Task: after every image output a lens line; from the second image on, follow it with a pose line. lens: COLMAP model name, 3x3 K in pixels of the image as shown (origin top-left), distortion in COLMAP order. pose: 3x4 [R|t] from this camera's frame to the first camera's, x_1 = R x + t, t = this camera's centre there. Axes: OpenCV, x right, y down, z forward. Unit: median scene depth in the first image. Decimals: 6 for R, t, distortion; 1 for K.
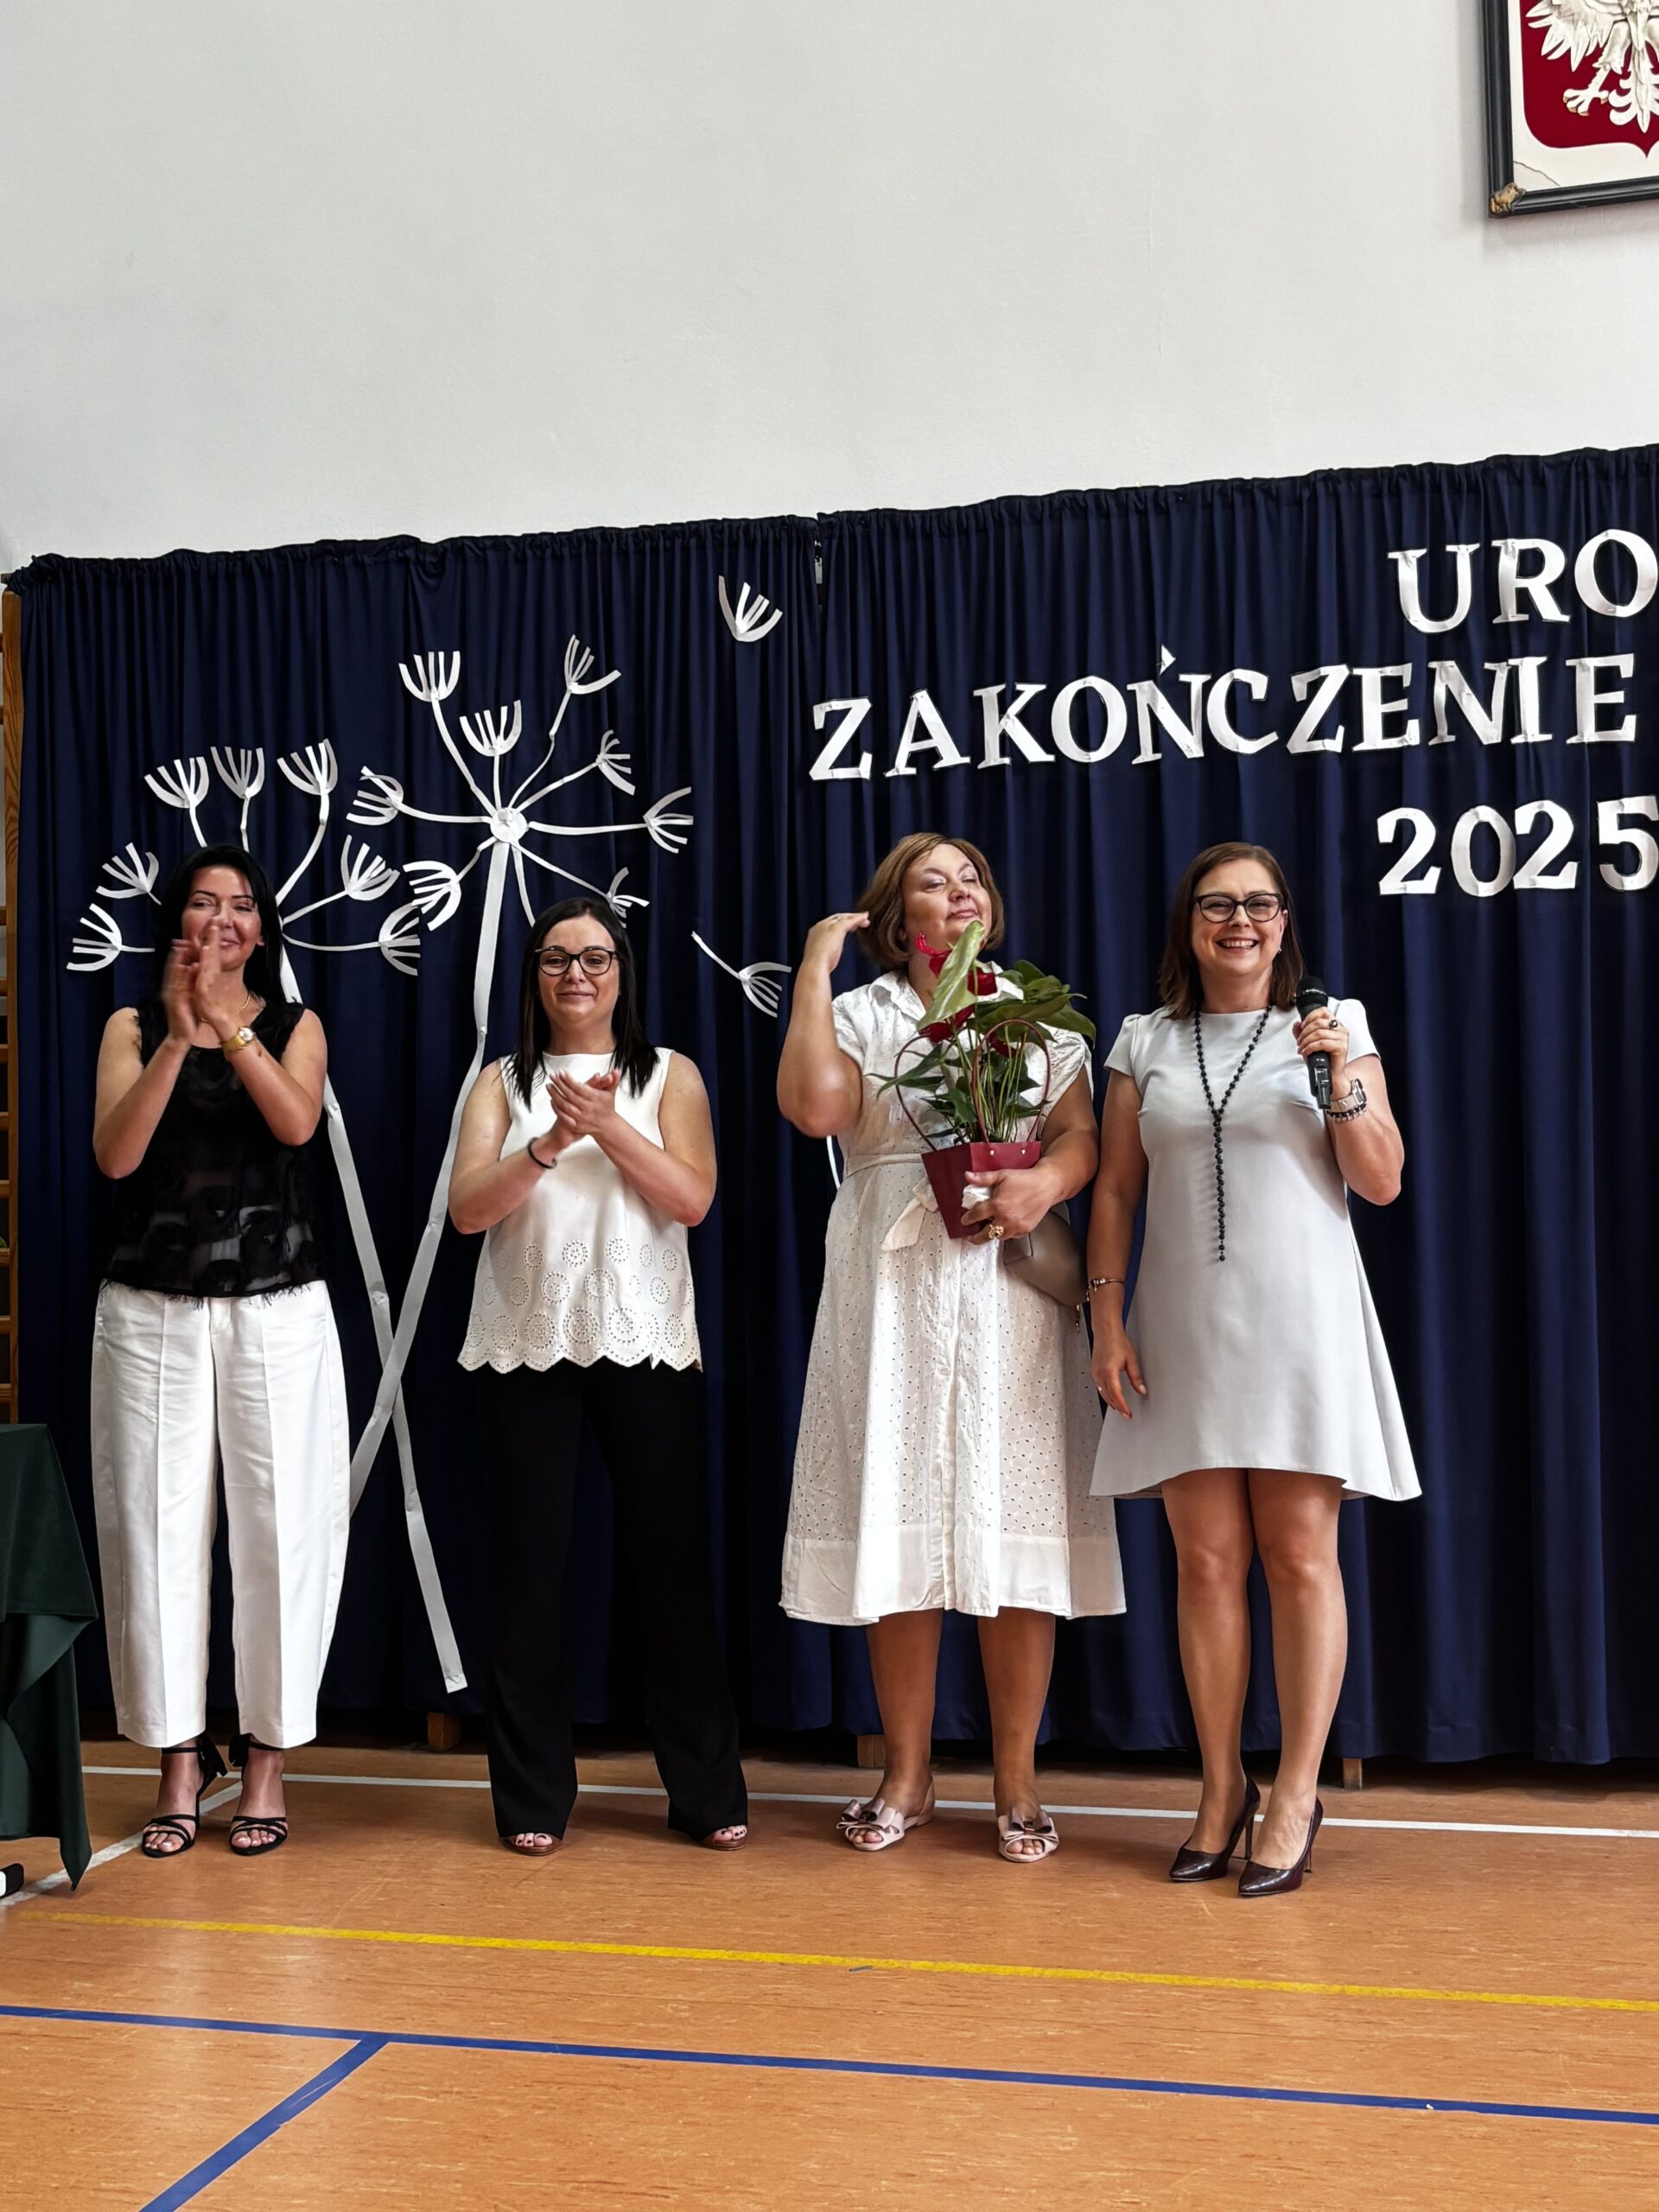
lens RADIAL K [[2725.3, 0, 829.5], [0, 2725.3, 1106.0], [0, 0, 1]] dist [0.183666, -0.543779]
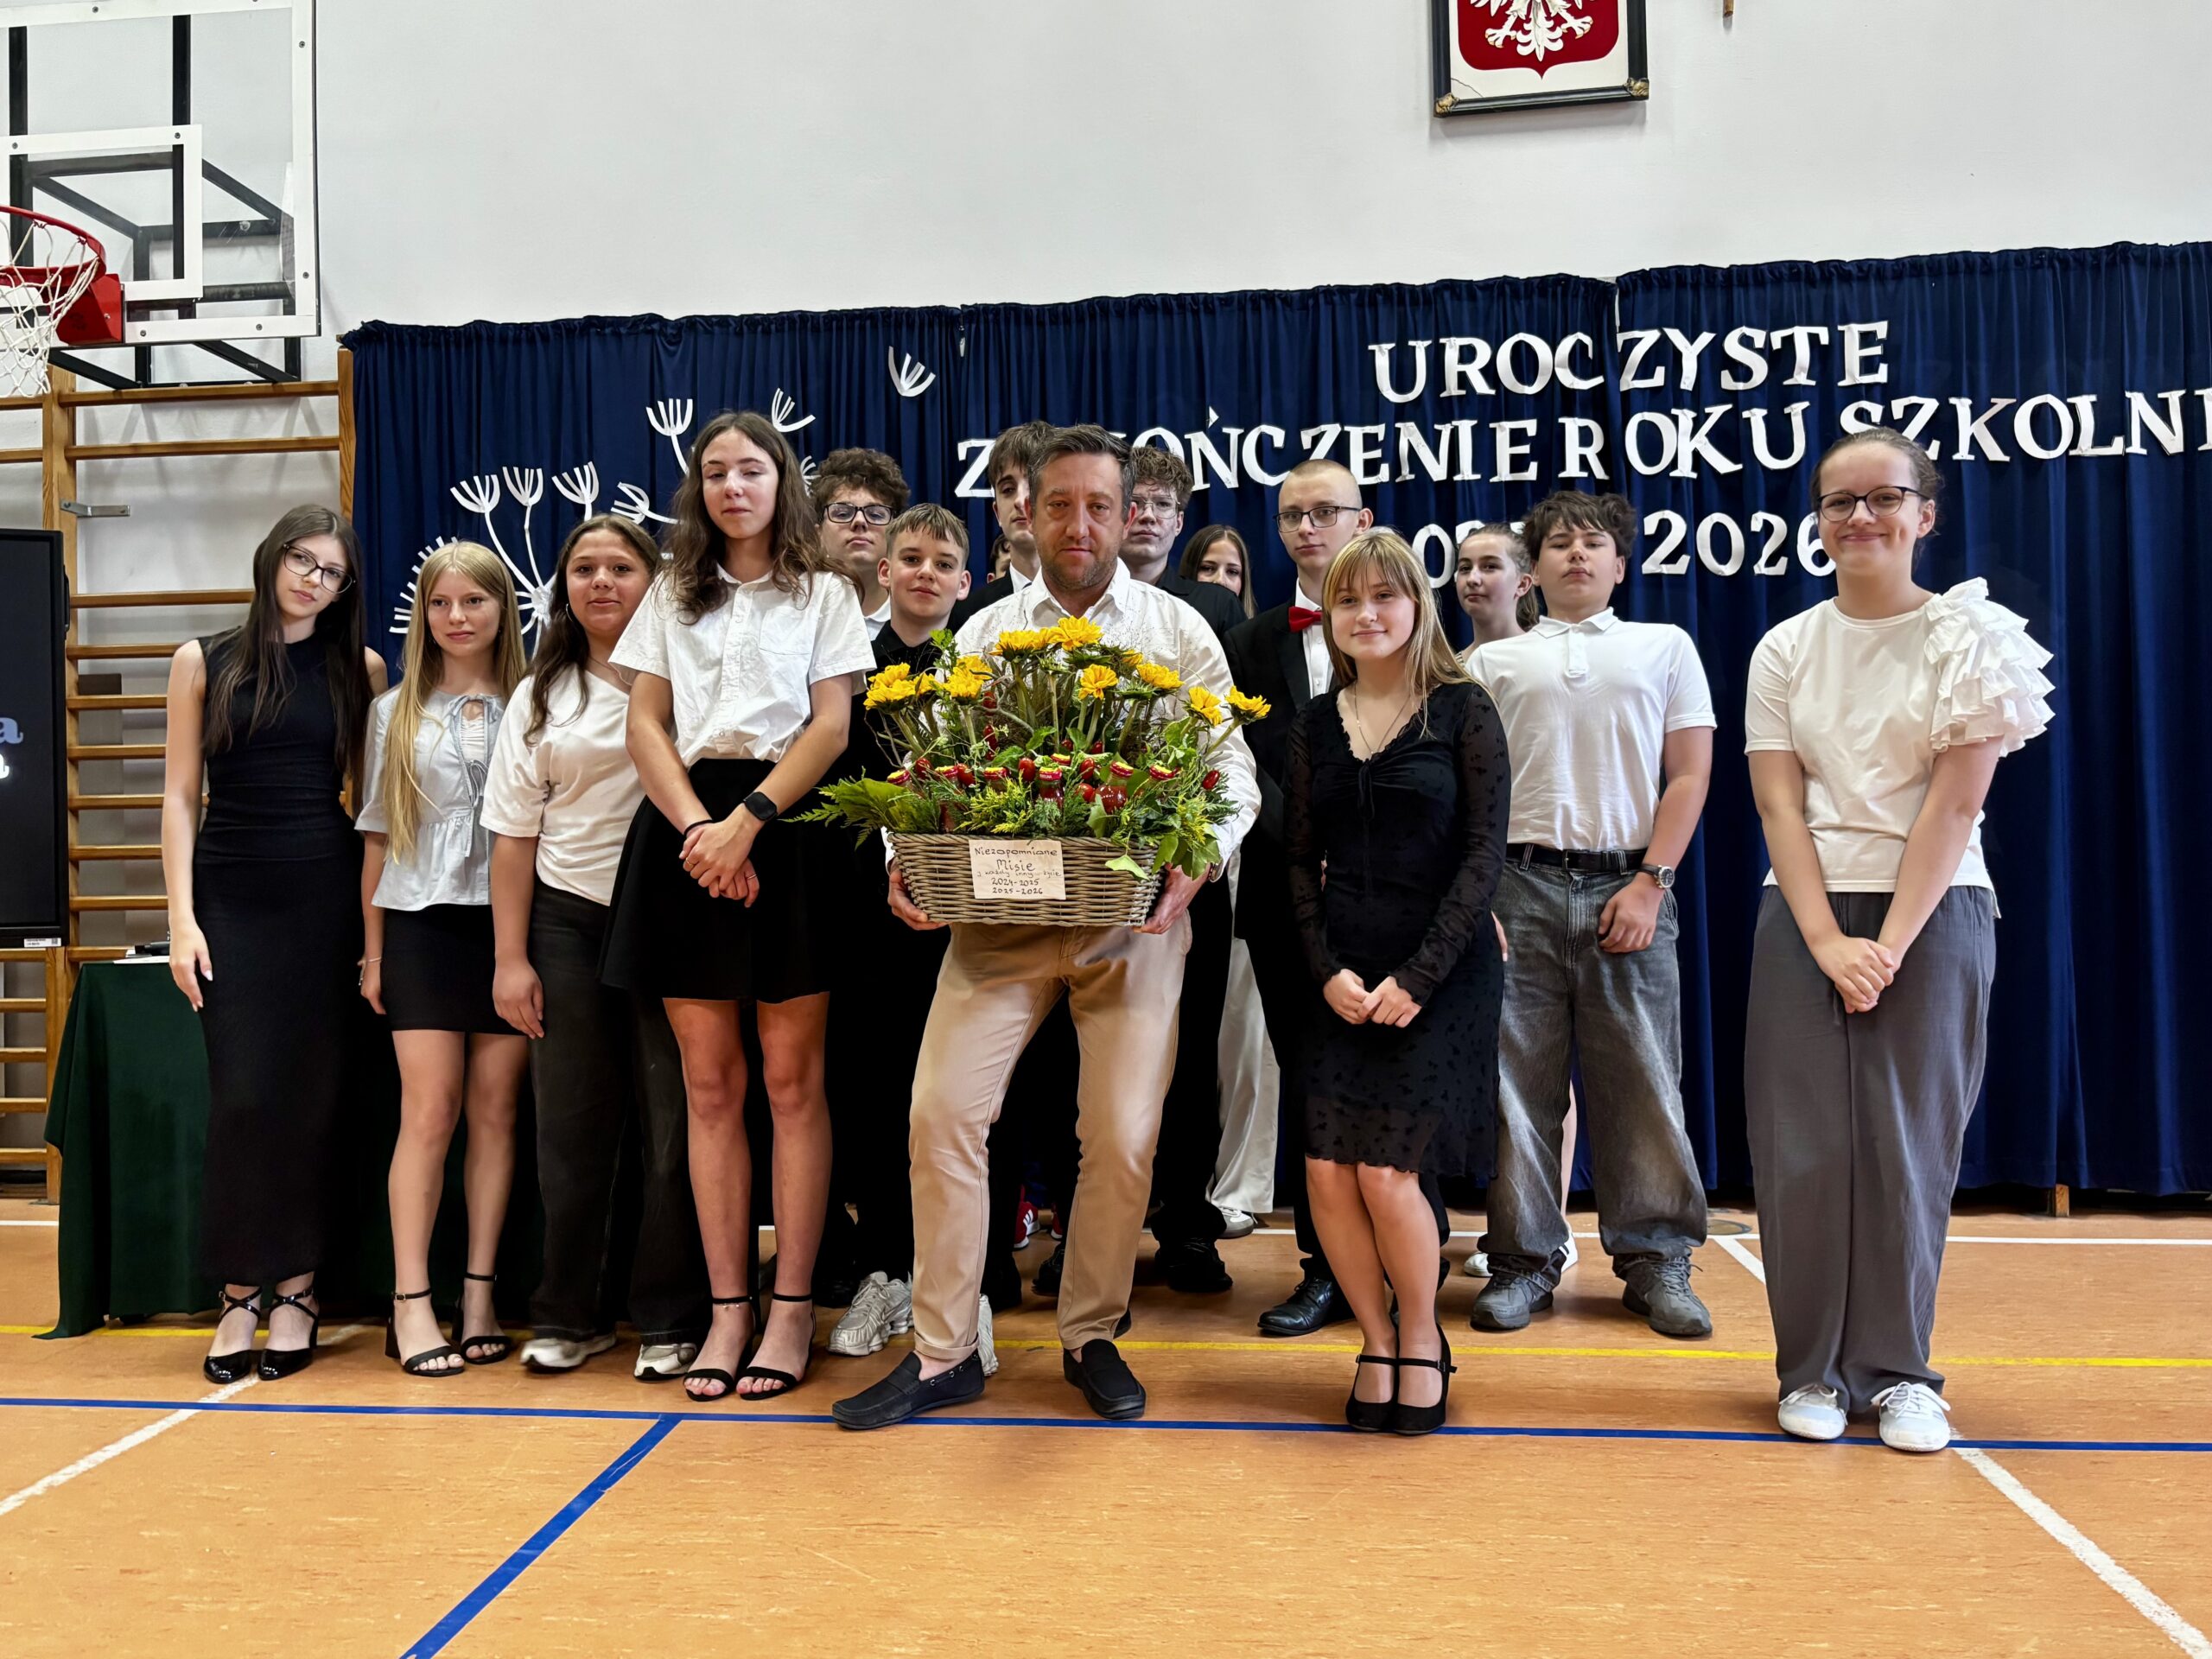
lens RADIAL K [[1711.2, 0, 1105.2], [0, 1711.2, 841.4], [0, 0, 1]] dist [0.017346, -0.006328]
pose [[0.989820, 0.001760, 0.142314, -0.057022], [-0.004066, 0.999865, 0.015915, 0.041774], [-0.142267, -0.016331, 0.989694, 0.138198]]
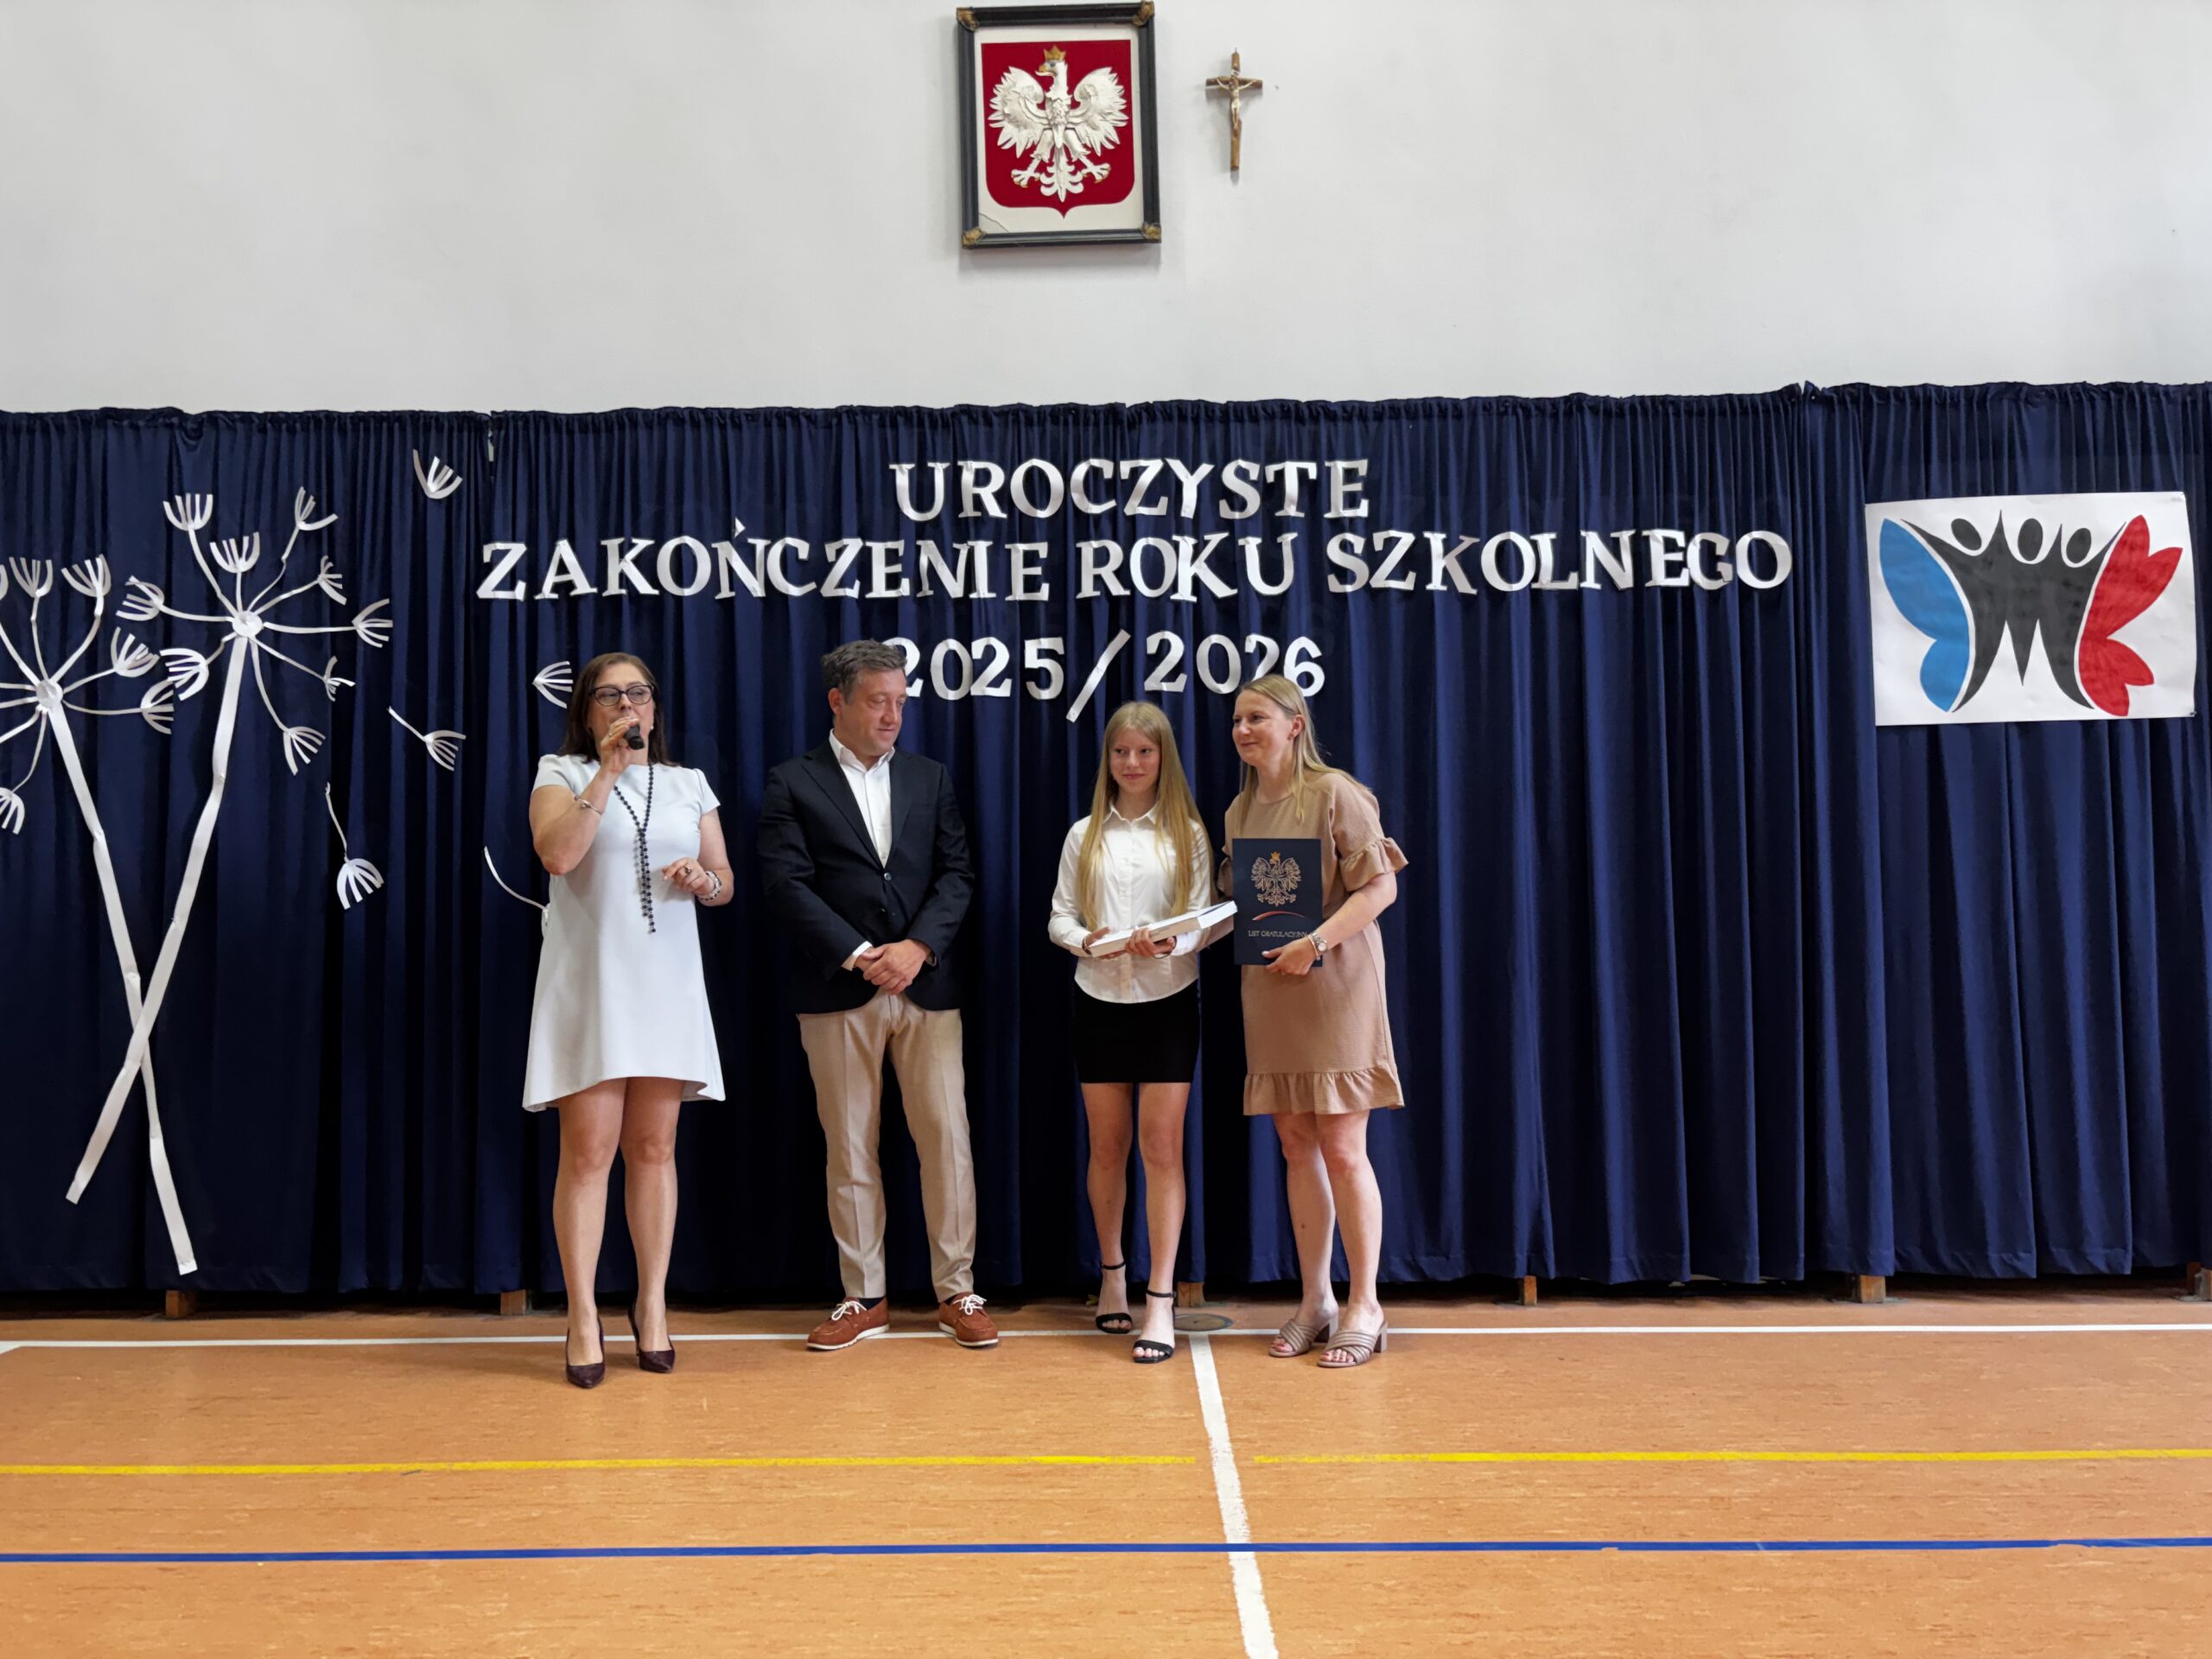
lens RADIAL K [[1673.2, 0, 1110.5], [0, 1673.2, 844.2], [0, 0, 1]] dist [0.048339, -0.050365]
pose [[0.971856, 0.016610, 0.234991, 0.109104], [-0.010731, 0.999597, -0.026274, 0.024325], [-0.235333, 0.023013, 0.971642, 0.103742]]
